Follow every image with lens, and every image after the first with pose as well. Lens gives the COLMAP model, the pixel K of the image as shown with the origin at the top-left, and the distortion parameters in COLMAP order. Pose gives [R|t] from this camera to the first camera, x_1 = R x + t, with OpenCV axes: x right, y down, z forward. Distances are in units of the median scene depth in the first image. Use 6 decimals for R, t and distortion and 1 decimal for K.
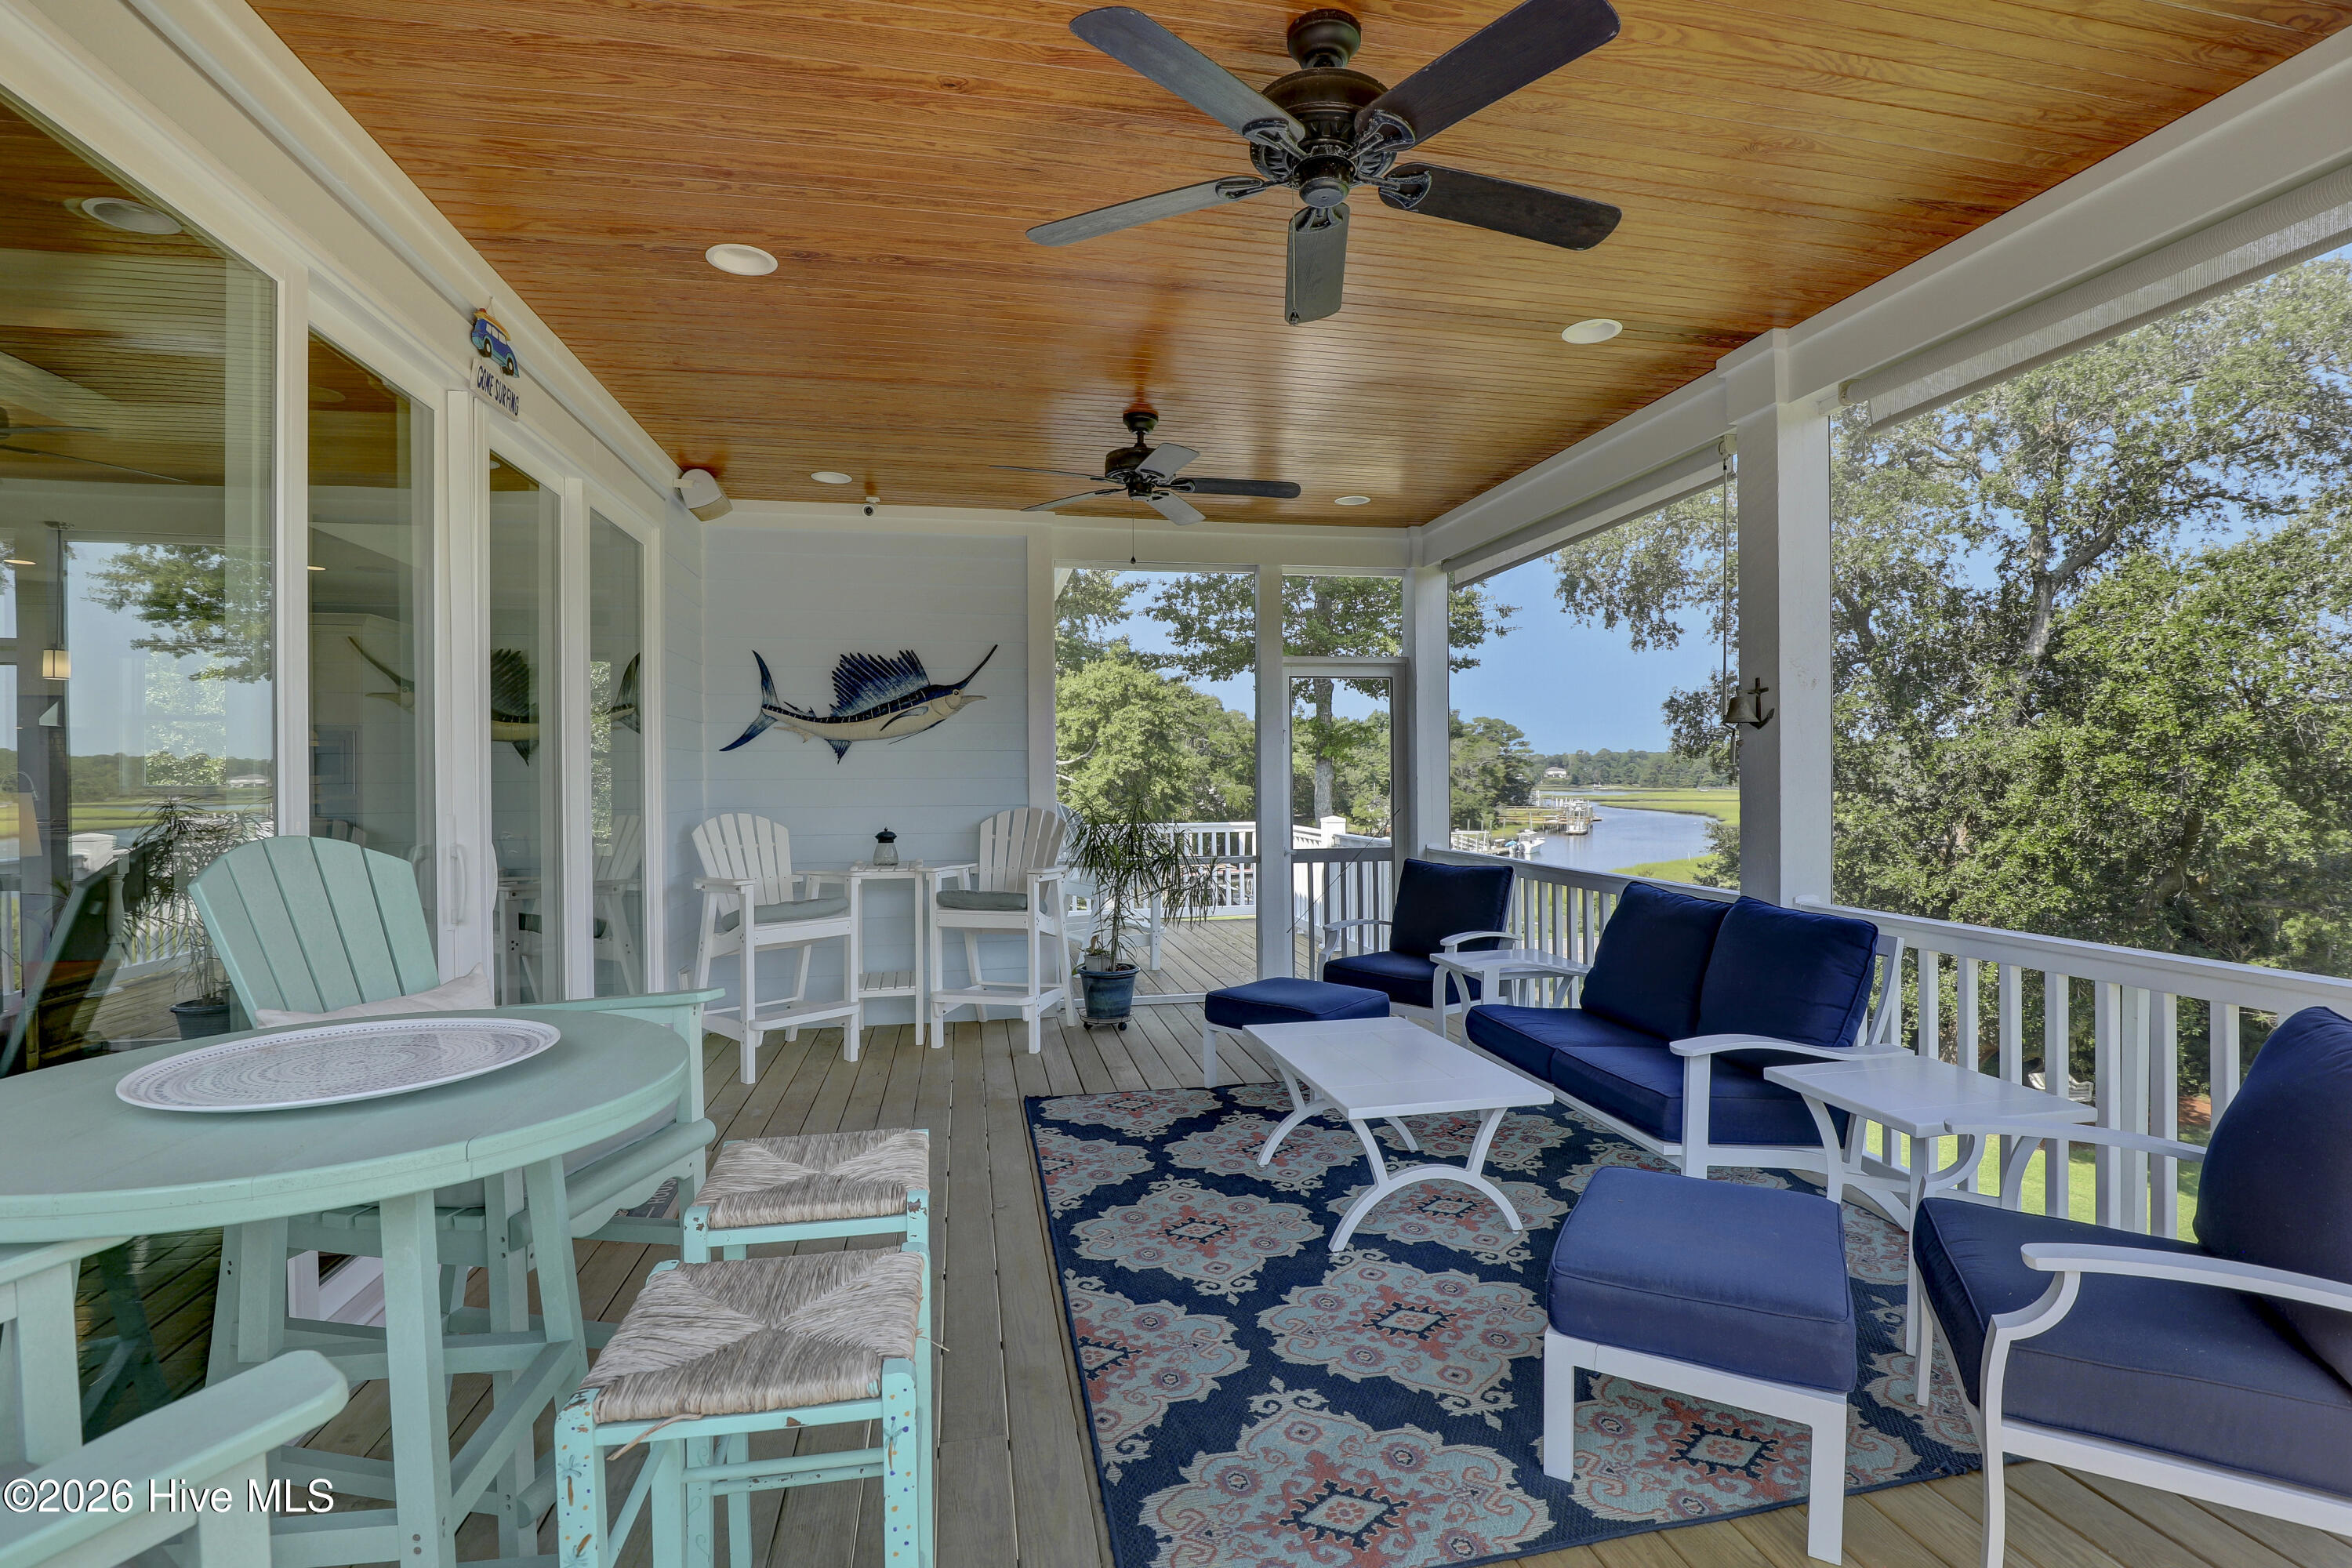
lens RADIAL K [[1101.6, 0, 1187.5], [0, 1101.6, 782.5], [0, 0, 1]] dist [-0.030842, 0.001928]
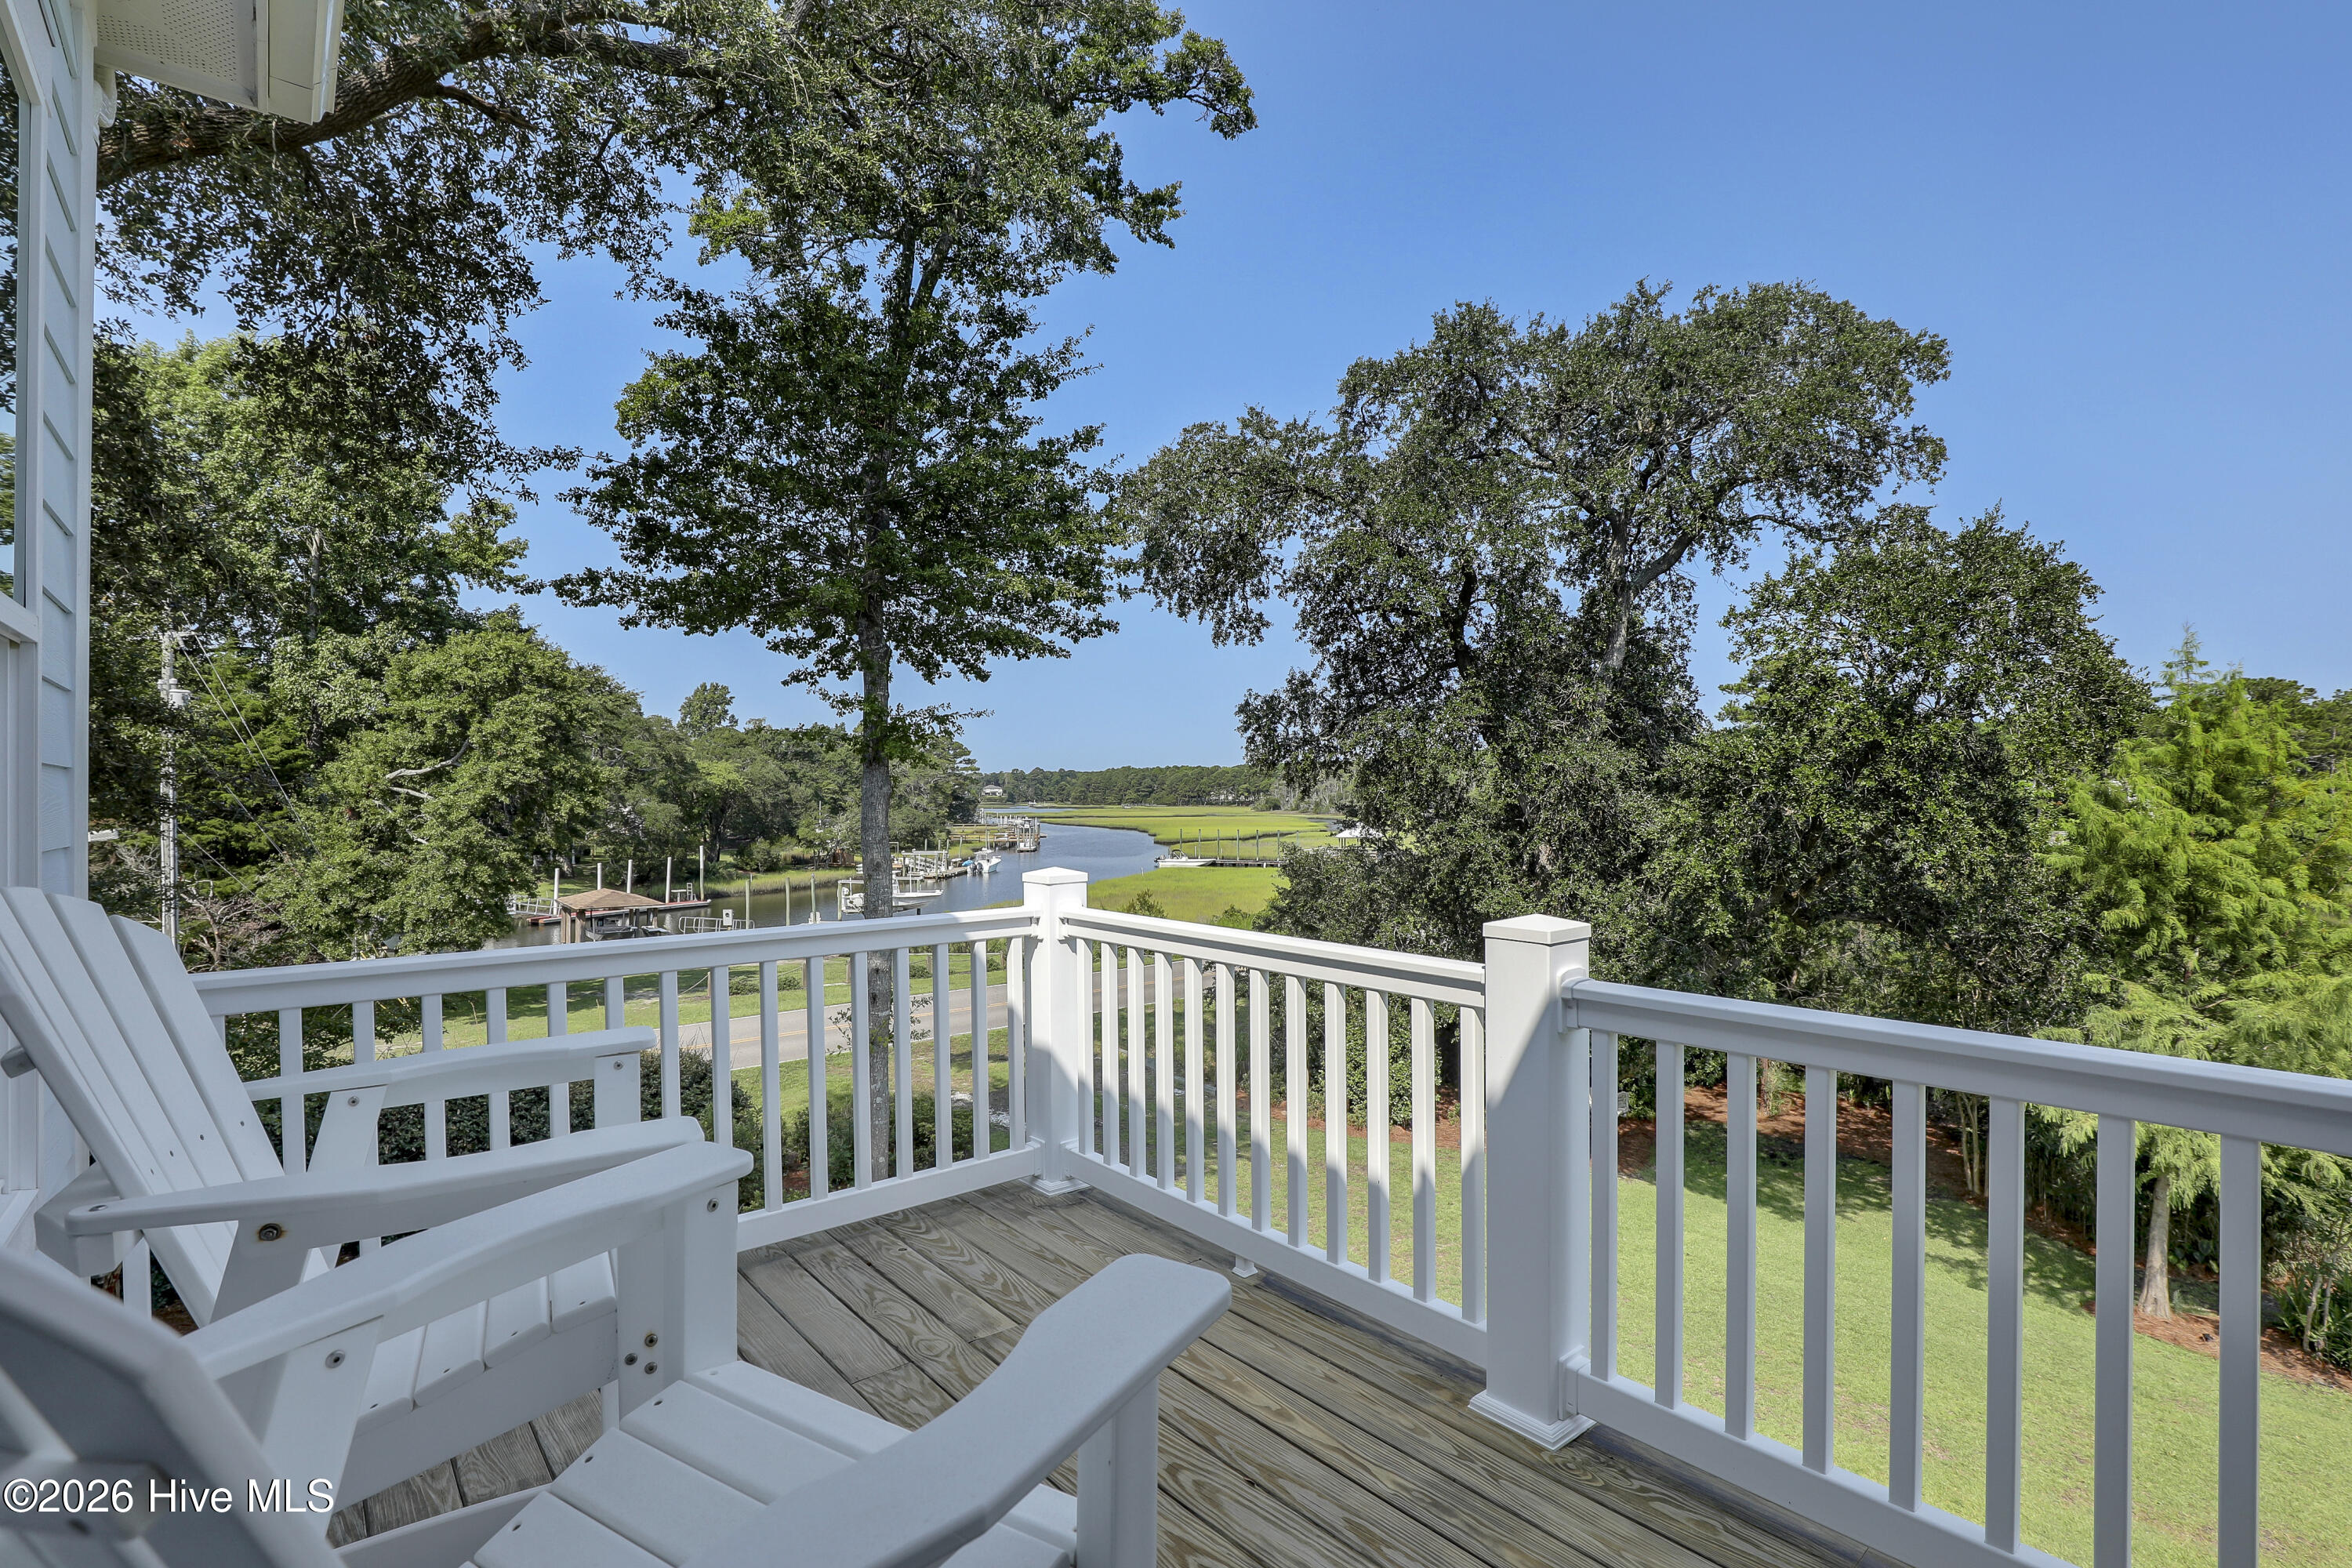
lens RADIAL K [[1101.6, 0, 1190.8], [0, 1101.6, 775.0], [0, 0, 1]] dist [-0.030842, 0.001928]
pose [[0.874952, 0.009353, 0.484120, -0.013104], [0.001776, 0.999745, -0.022524, 0.000603], [-0.484207, 0.020567, 0.874712, 0.156391]]
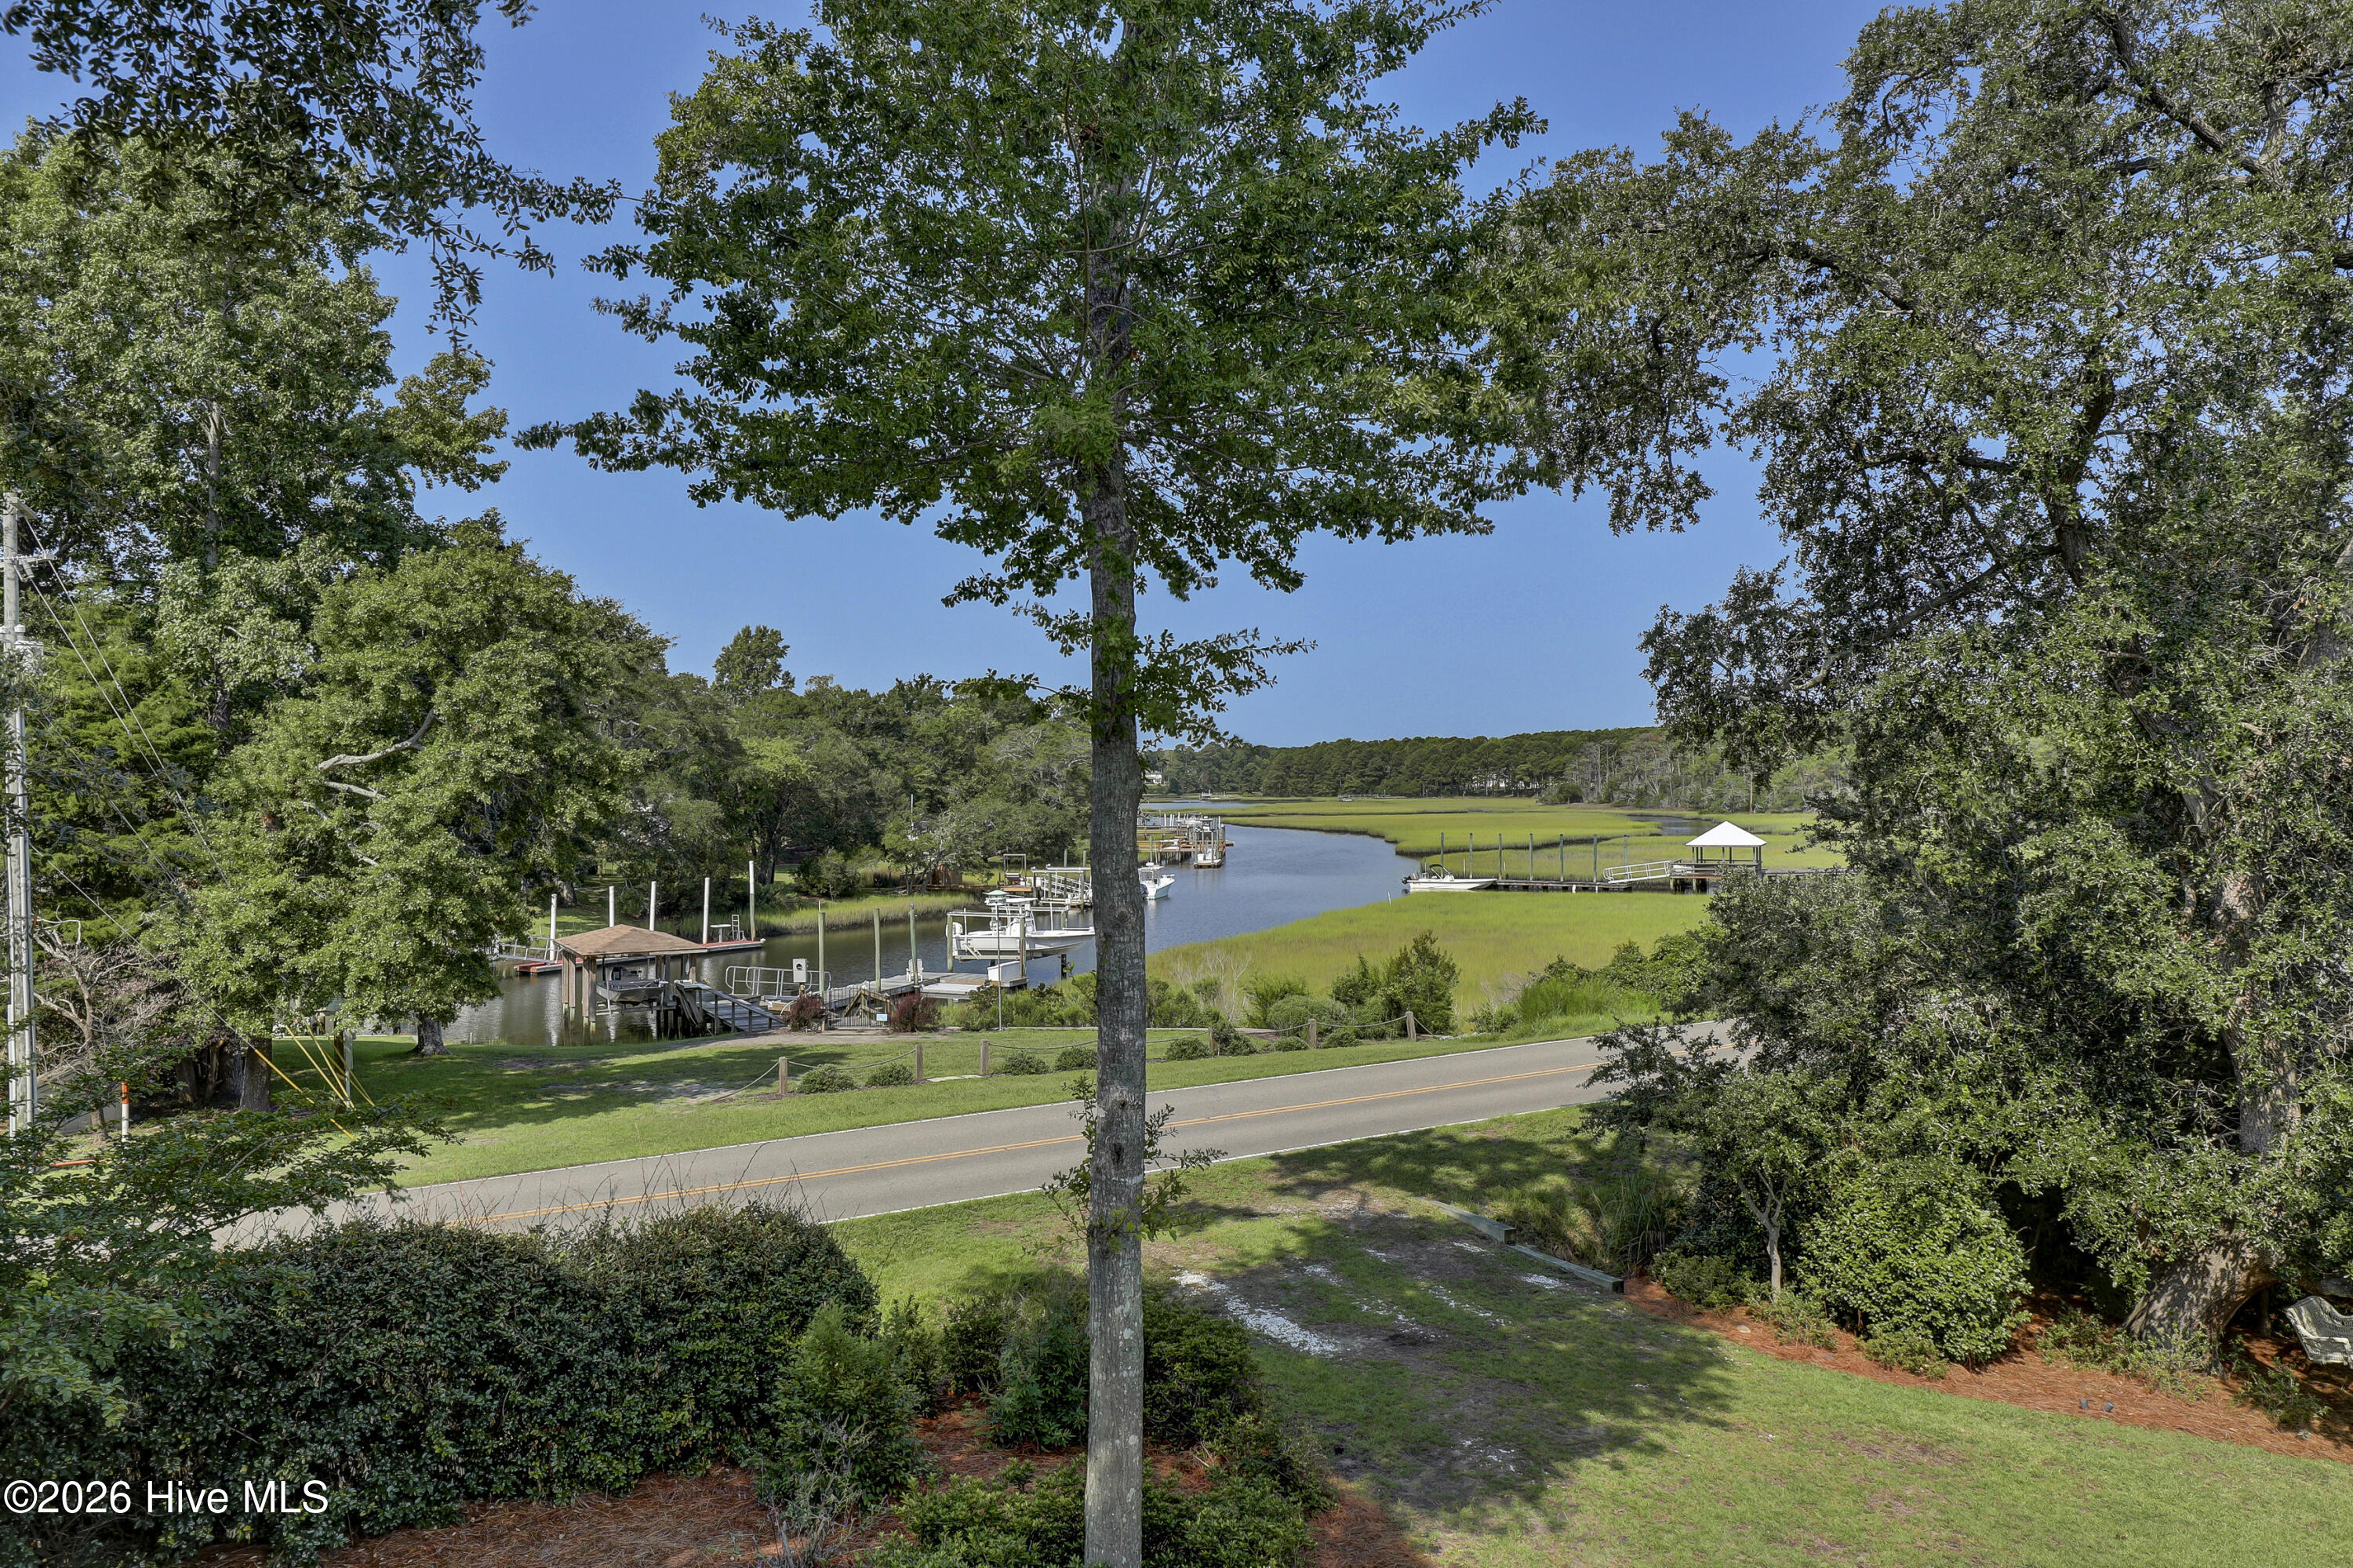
lens RADIAL K [[1628.2, 0, 1194.7], [0, 1628.2, 780.9], [0, 0, 1]] dist [0.012845, -0.012188]
pose [[0.936800, -0.006081, 0.349813, -0.019943], [0.008577, 0.999948, -0.005587, -0.001340], [-0.349761, 0.008235, 0.936803, 0.219543]]
